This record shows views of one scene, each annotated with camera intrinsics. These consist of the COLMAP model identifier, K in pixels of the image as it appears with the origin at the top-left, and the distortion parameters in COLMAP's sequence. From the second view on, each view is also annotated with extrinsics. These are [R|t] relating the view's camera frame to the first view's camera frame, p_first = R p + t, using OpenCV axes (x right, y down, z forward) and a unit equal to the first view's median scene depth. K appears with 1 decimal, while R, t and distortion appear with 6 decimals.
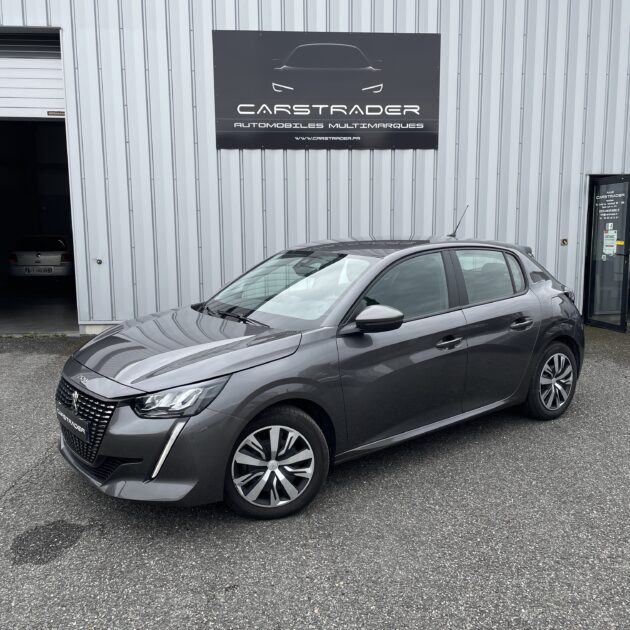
lens RADIAL K [[641.1, 0, 315.0], [0, 641.1, 315.0], [0, 0, 1]] dist [0.095799, -0.128404]
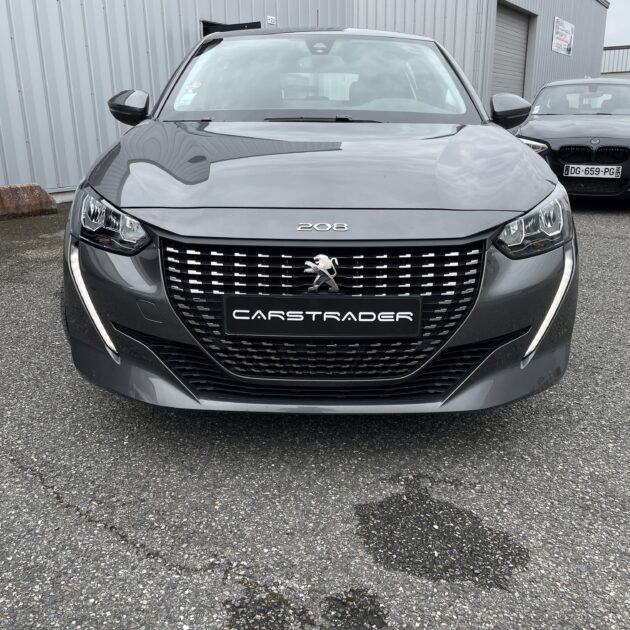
lens RADIAL K [[641.1, 0, 315.0], [0, 641.1, 315.0], [0, 0, 1]] dist [0.095799, -0.128404]
pose [[0.611814, -0.227321, 0.757633, -0.301966], [0.112238, 0.973073, 0.201325, 0.026475], [-0.782998, -0.038138, 0.620854, 0.288194]]
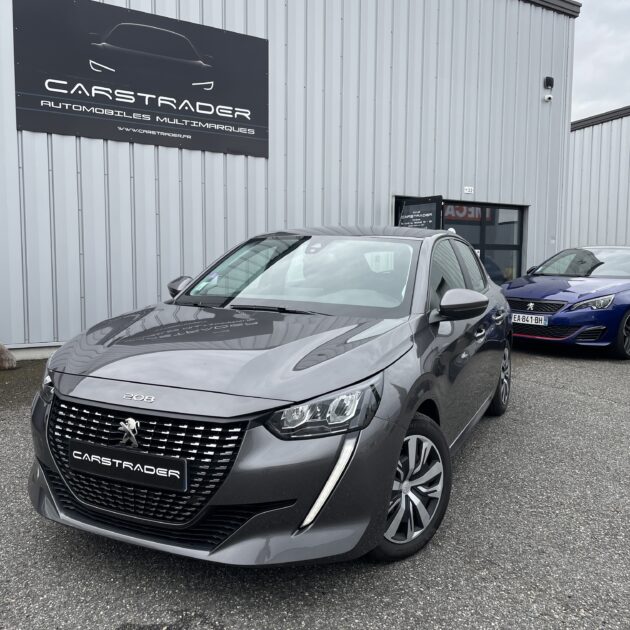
lens RADIAL K [[641.1, 0, 315.0], [0, 641.1, 315.0], [0, 0, 1]] dist [0.095799, -0.128404]
pose [[0.885448, -0.022259, 0.464205, -0.205395], [0.046638, 0.998066, -0.041101, 0.020184], [-0.462392, 0.058042, 0.884774, 0.135617]]
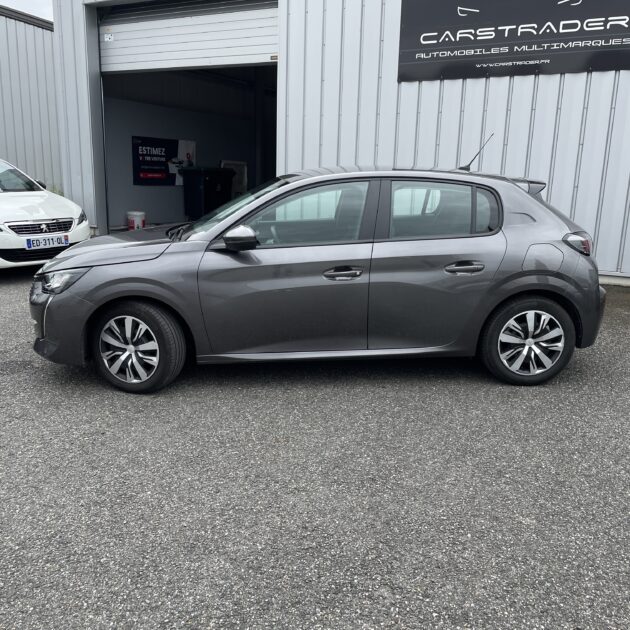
lens RADIAL K [[641.1, 0, 315.0], [0, 641.1, 315.0], [0, 0, 1]] dist [0.095799, -0.128404]
pose [[0.826006, 0.149876, -0.543370, 0.344631], [-0.104103, 0.987982, 0.114259, -0.001159], [0.553964, -0.037812, 0.831681, 0.076102]]
